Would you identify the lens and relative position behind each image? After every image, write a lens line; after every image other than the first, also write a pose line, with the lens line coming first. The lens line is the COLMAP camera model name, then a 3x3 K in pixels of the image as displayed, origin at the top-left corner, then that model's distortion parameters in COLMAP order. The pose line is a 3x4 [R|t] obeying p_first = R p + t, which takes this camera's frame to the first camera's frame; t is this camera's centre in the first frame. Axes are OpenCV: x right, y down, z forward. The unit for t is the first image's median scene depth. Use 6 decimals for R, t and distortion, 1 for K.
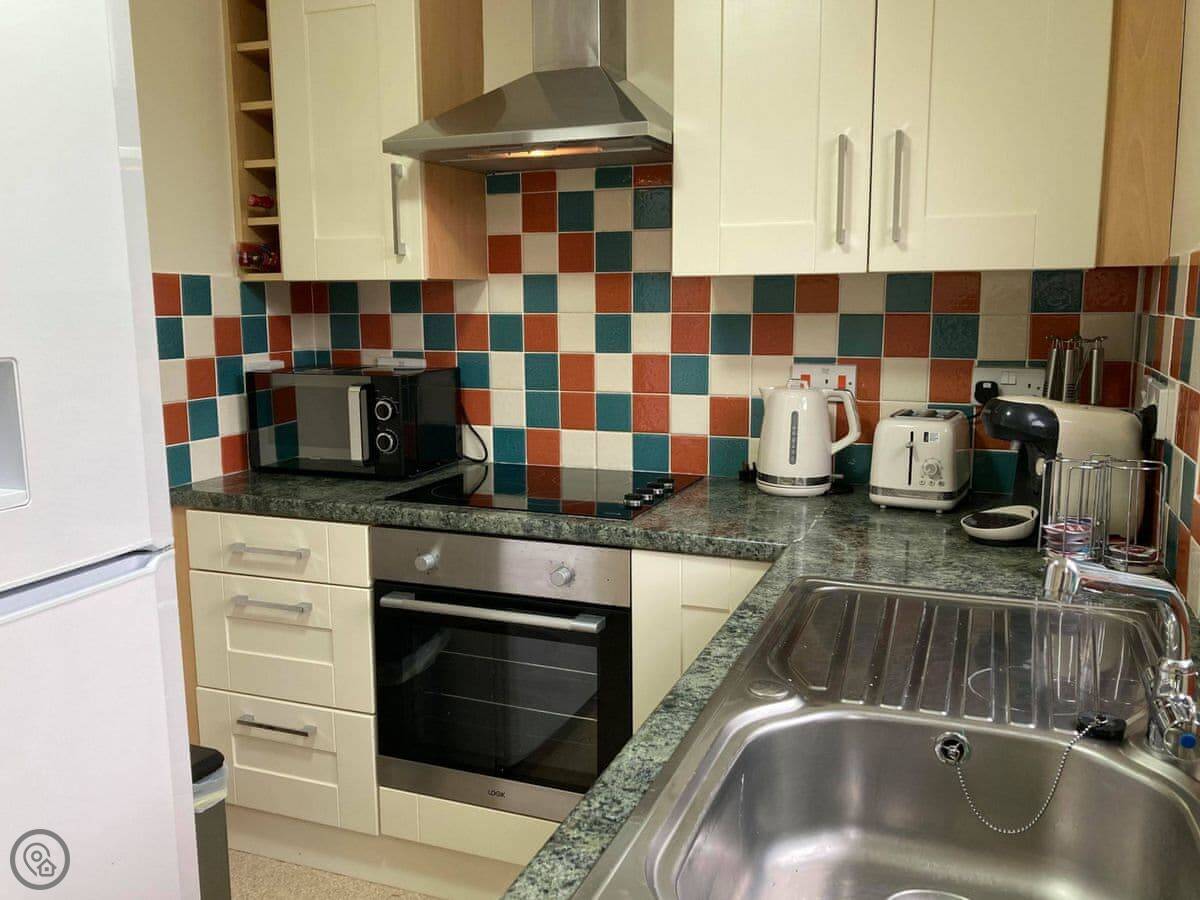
lens RADIAL K [[994.0, 0, 597.2], [0, 994.0, 453.4], [0, 0, 1]] dist [-0.008747, -0.019969]
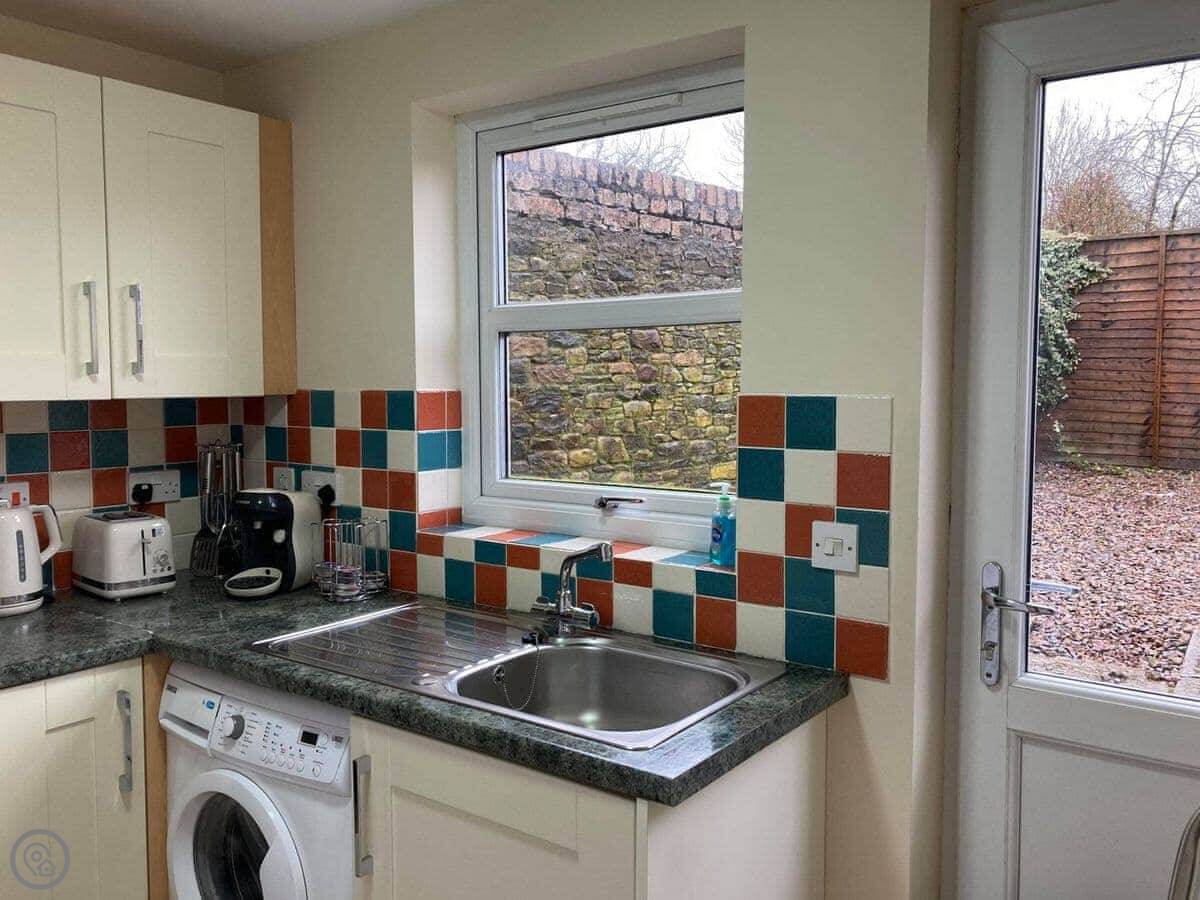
lens RADIAL K [[994.0, 0, 597.1], [0, 994.0, 446.9], [0, 0, 1]] dist [-0.008747, -0.019969]
pose [[0.231902, -0.059674, 0.970907, -0.680244], [0.150154, 0.988349, 0.024882, -0.066315], [-0.961080, 0.140015, 0.238160, 0.175471]]
